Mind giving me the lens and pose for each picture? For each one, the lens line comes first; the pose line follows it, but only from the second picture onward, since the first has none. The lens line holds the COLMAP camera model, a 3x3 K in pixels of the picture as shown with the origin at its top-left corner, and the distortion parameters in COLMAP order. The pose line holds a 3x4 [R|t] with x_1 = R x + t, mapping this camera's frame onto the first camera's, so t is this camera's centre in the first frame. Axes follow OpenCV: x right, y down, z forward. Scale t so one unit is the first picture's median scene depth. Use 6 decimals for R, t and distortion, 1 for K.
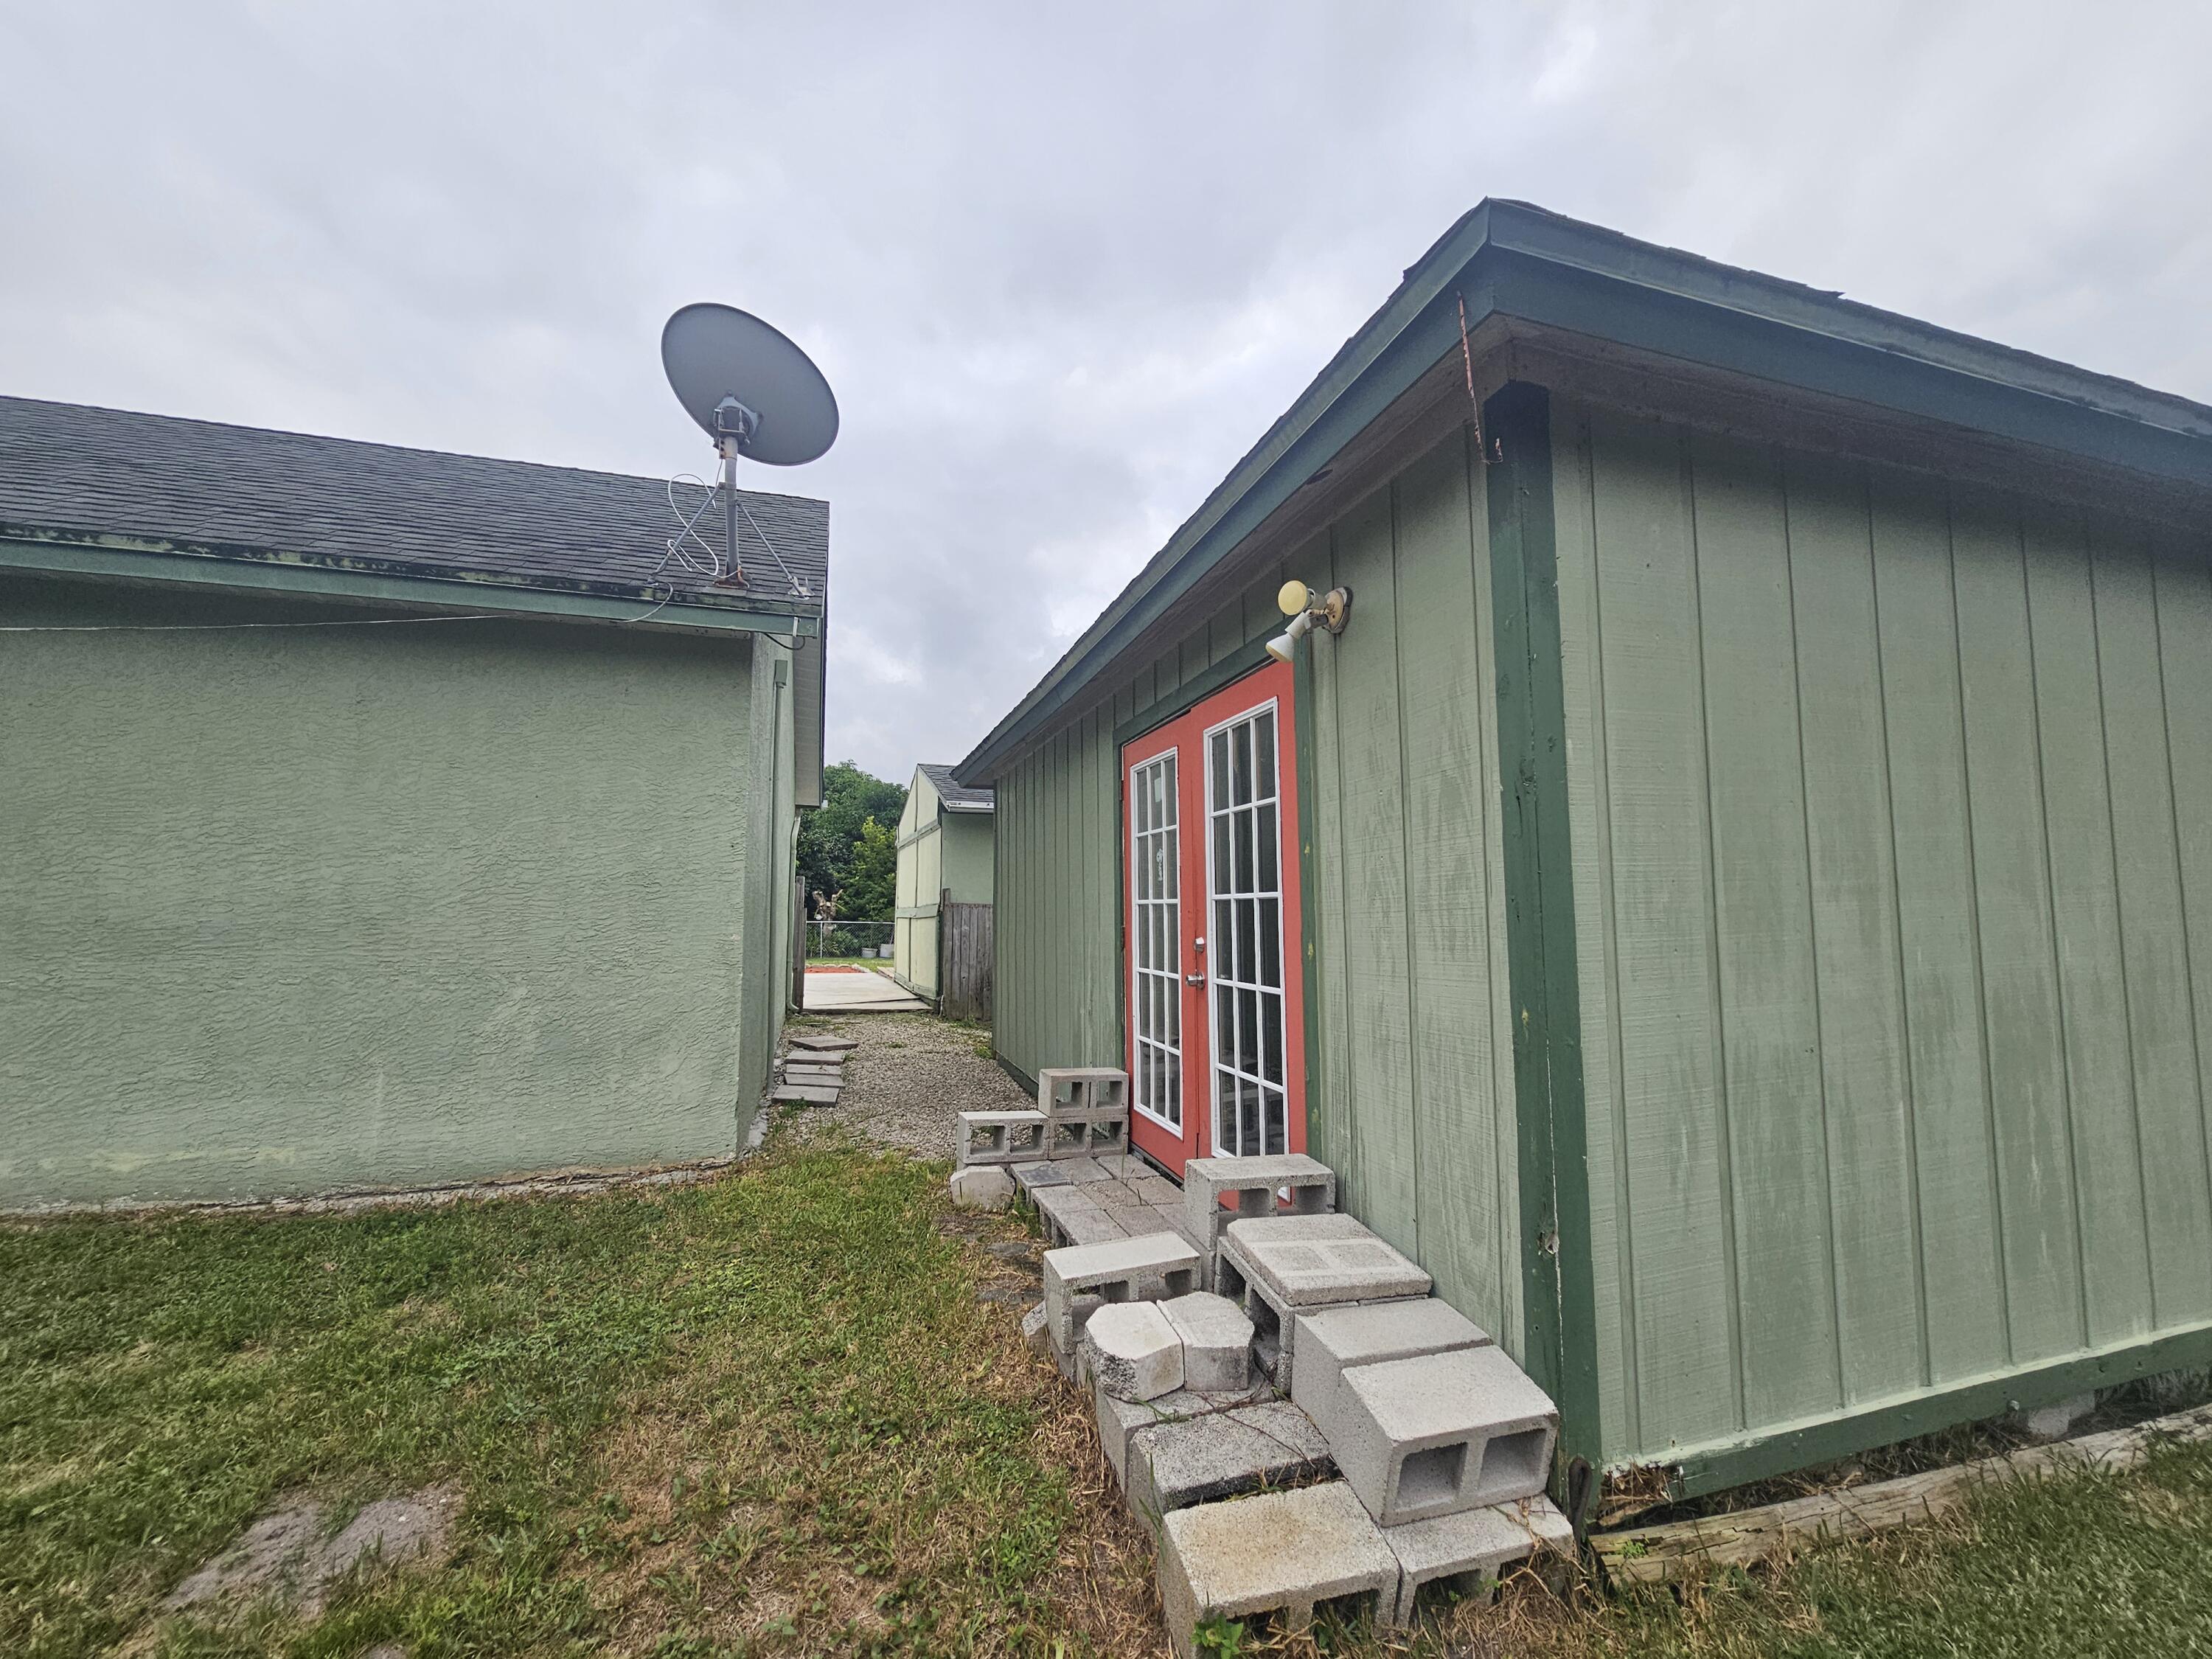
lens RADIAL K [[908.3, 0, 1113.8], [0, 908.3, 837.9], [0, 0, 1]] dist [-0.004844, 0.003512]
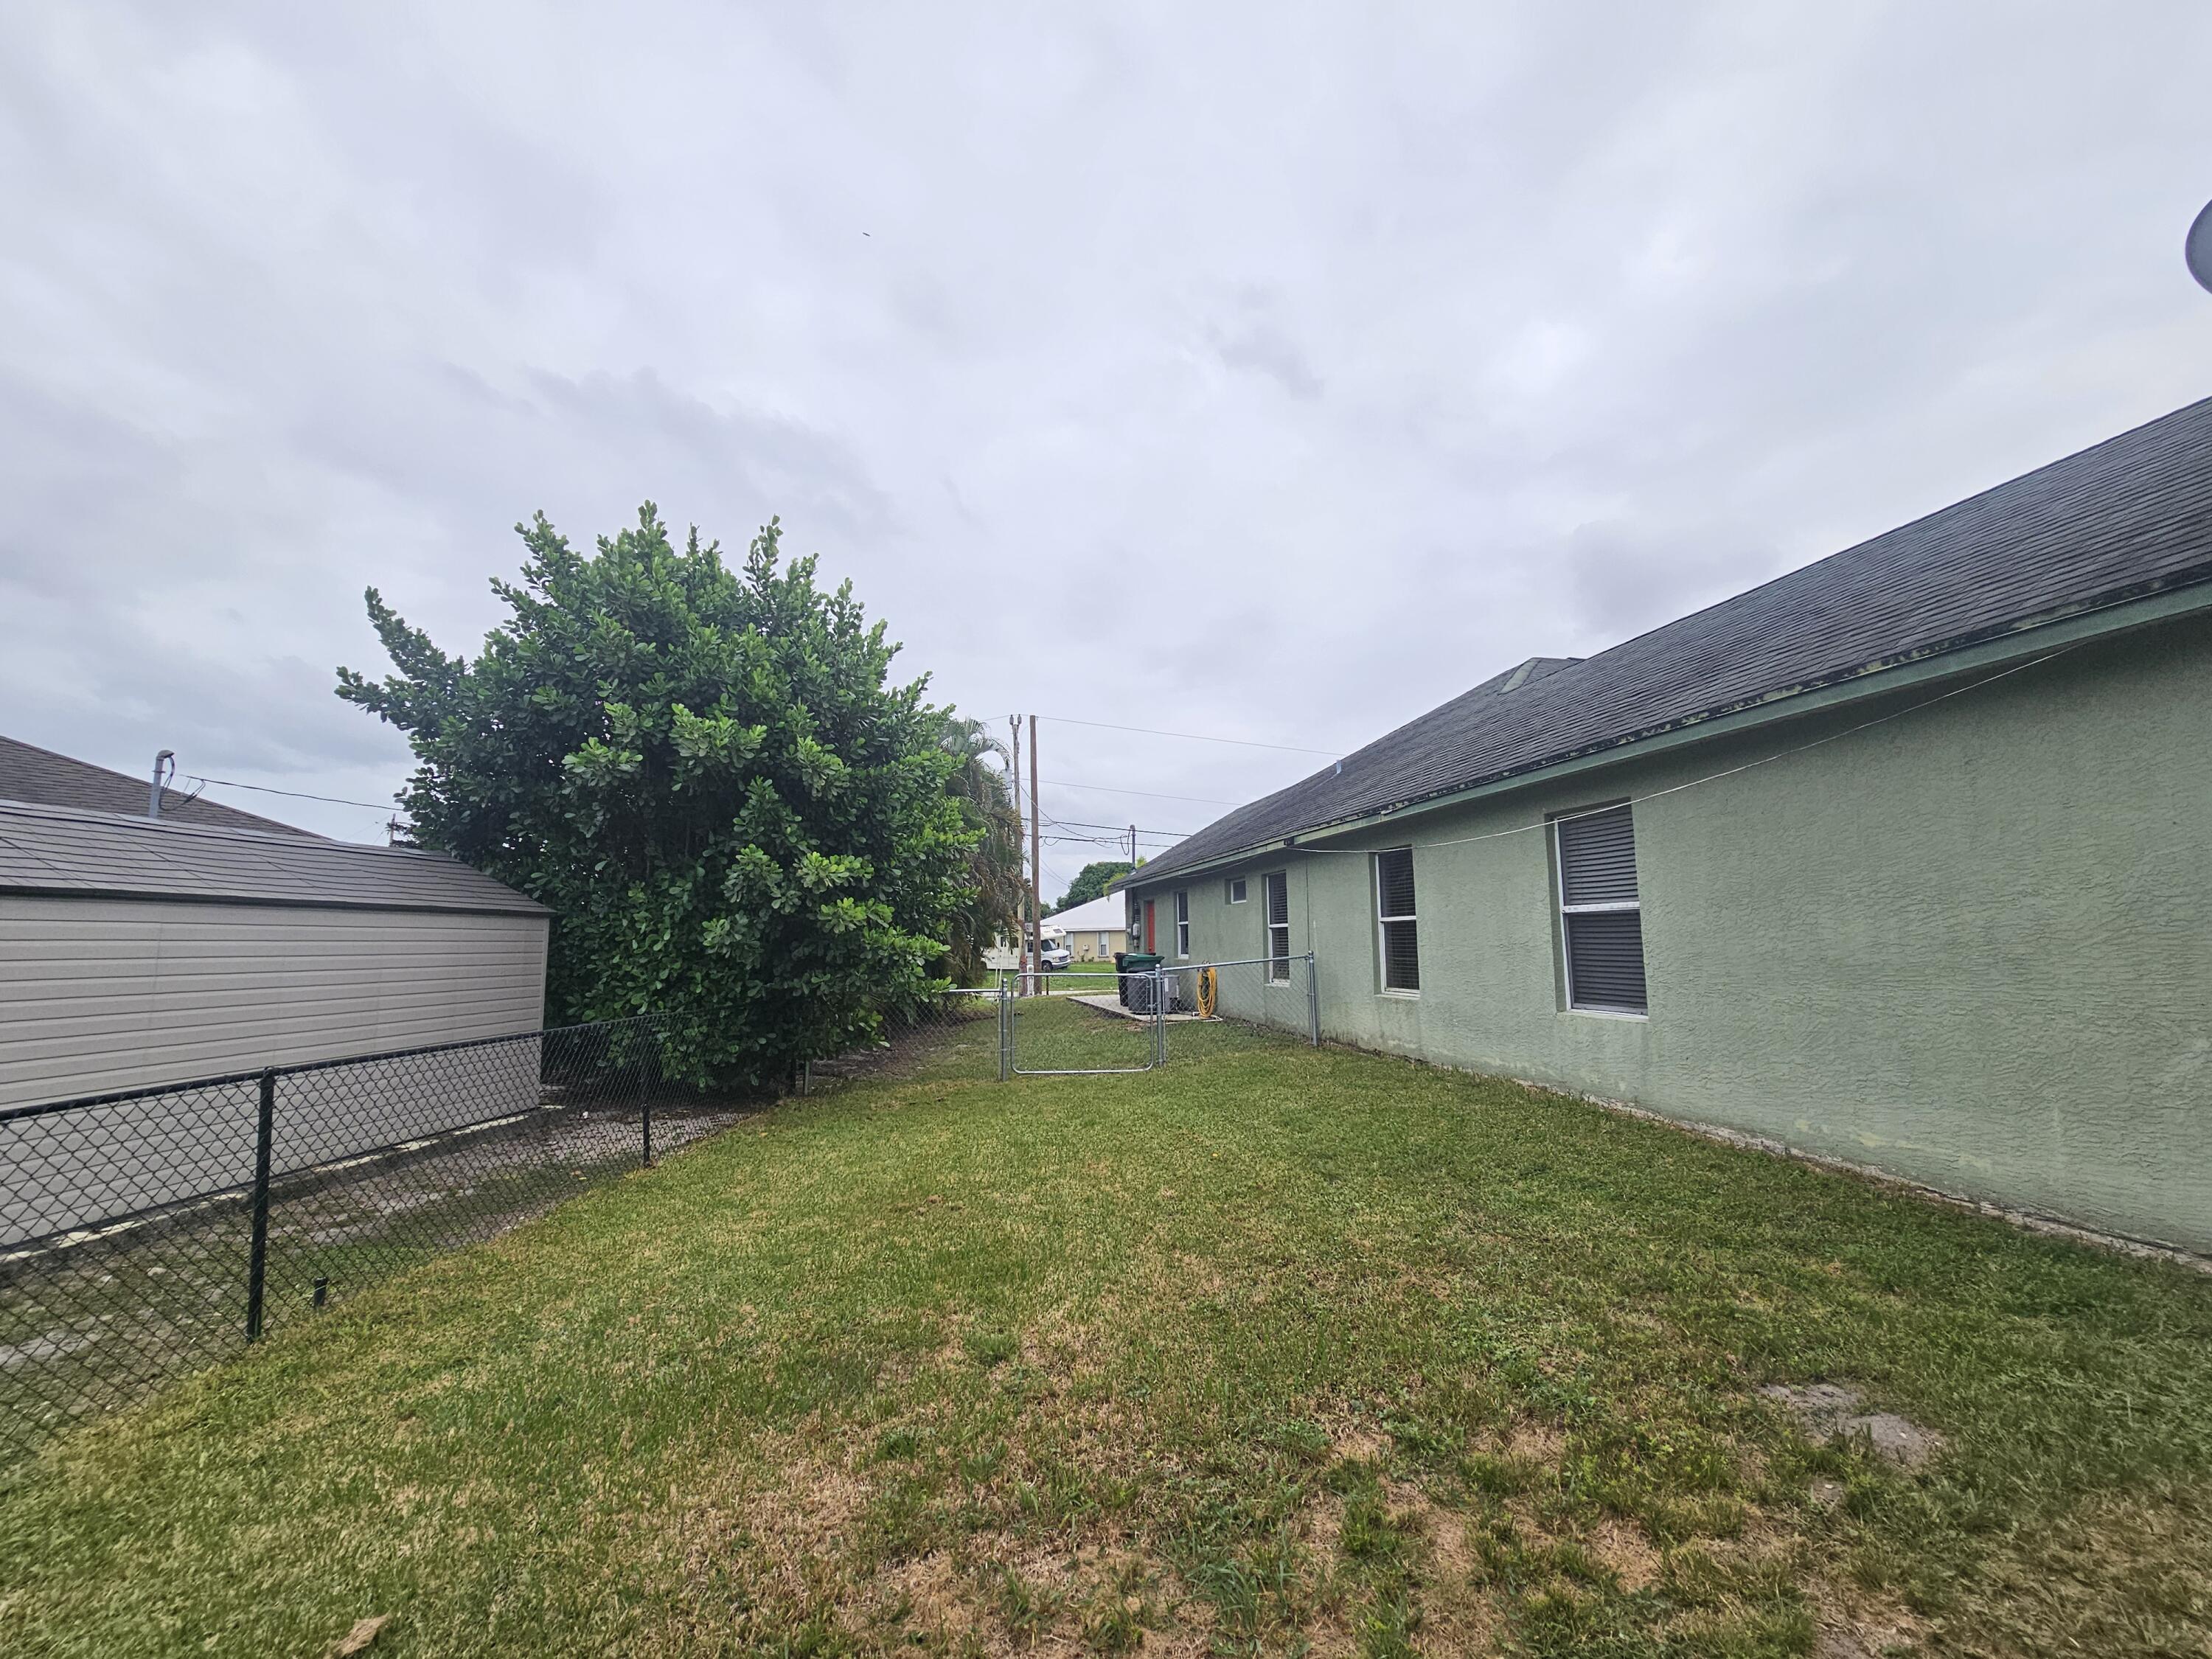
lens RADIAL K [[908.3, 0, 1113.8], [0, 908.3, 837.9], [0, 0, 1]] dist [-0.004844, 0.003512]
pose [[-0.072739, -0.117139, -0.990448, 0.357601], [0.099107, 0.987315, -0.124047, -0.026483], [0.992415, -0.107184, -0.060207, 0.020253]]
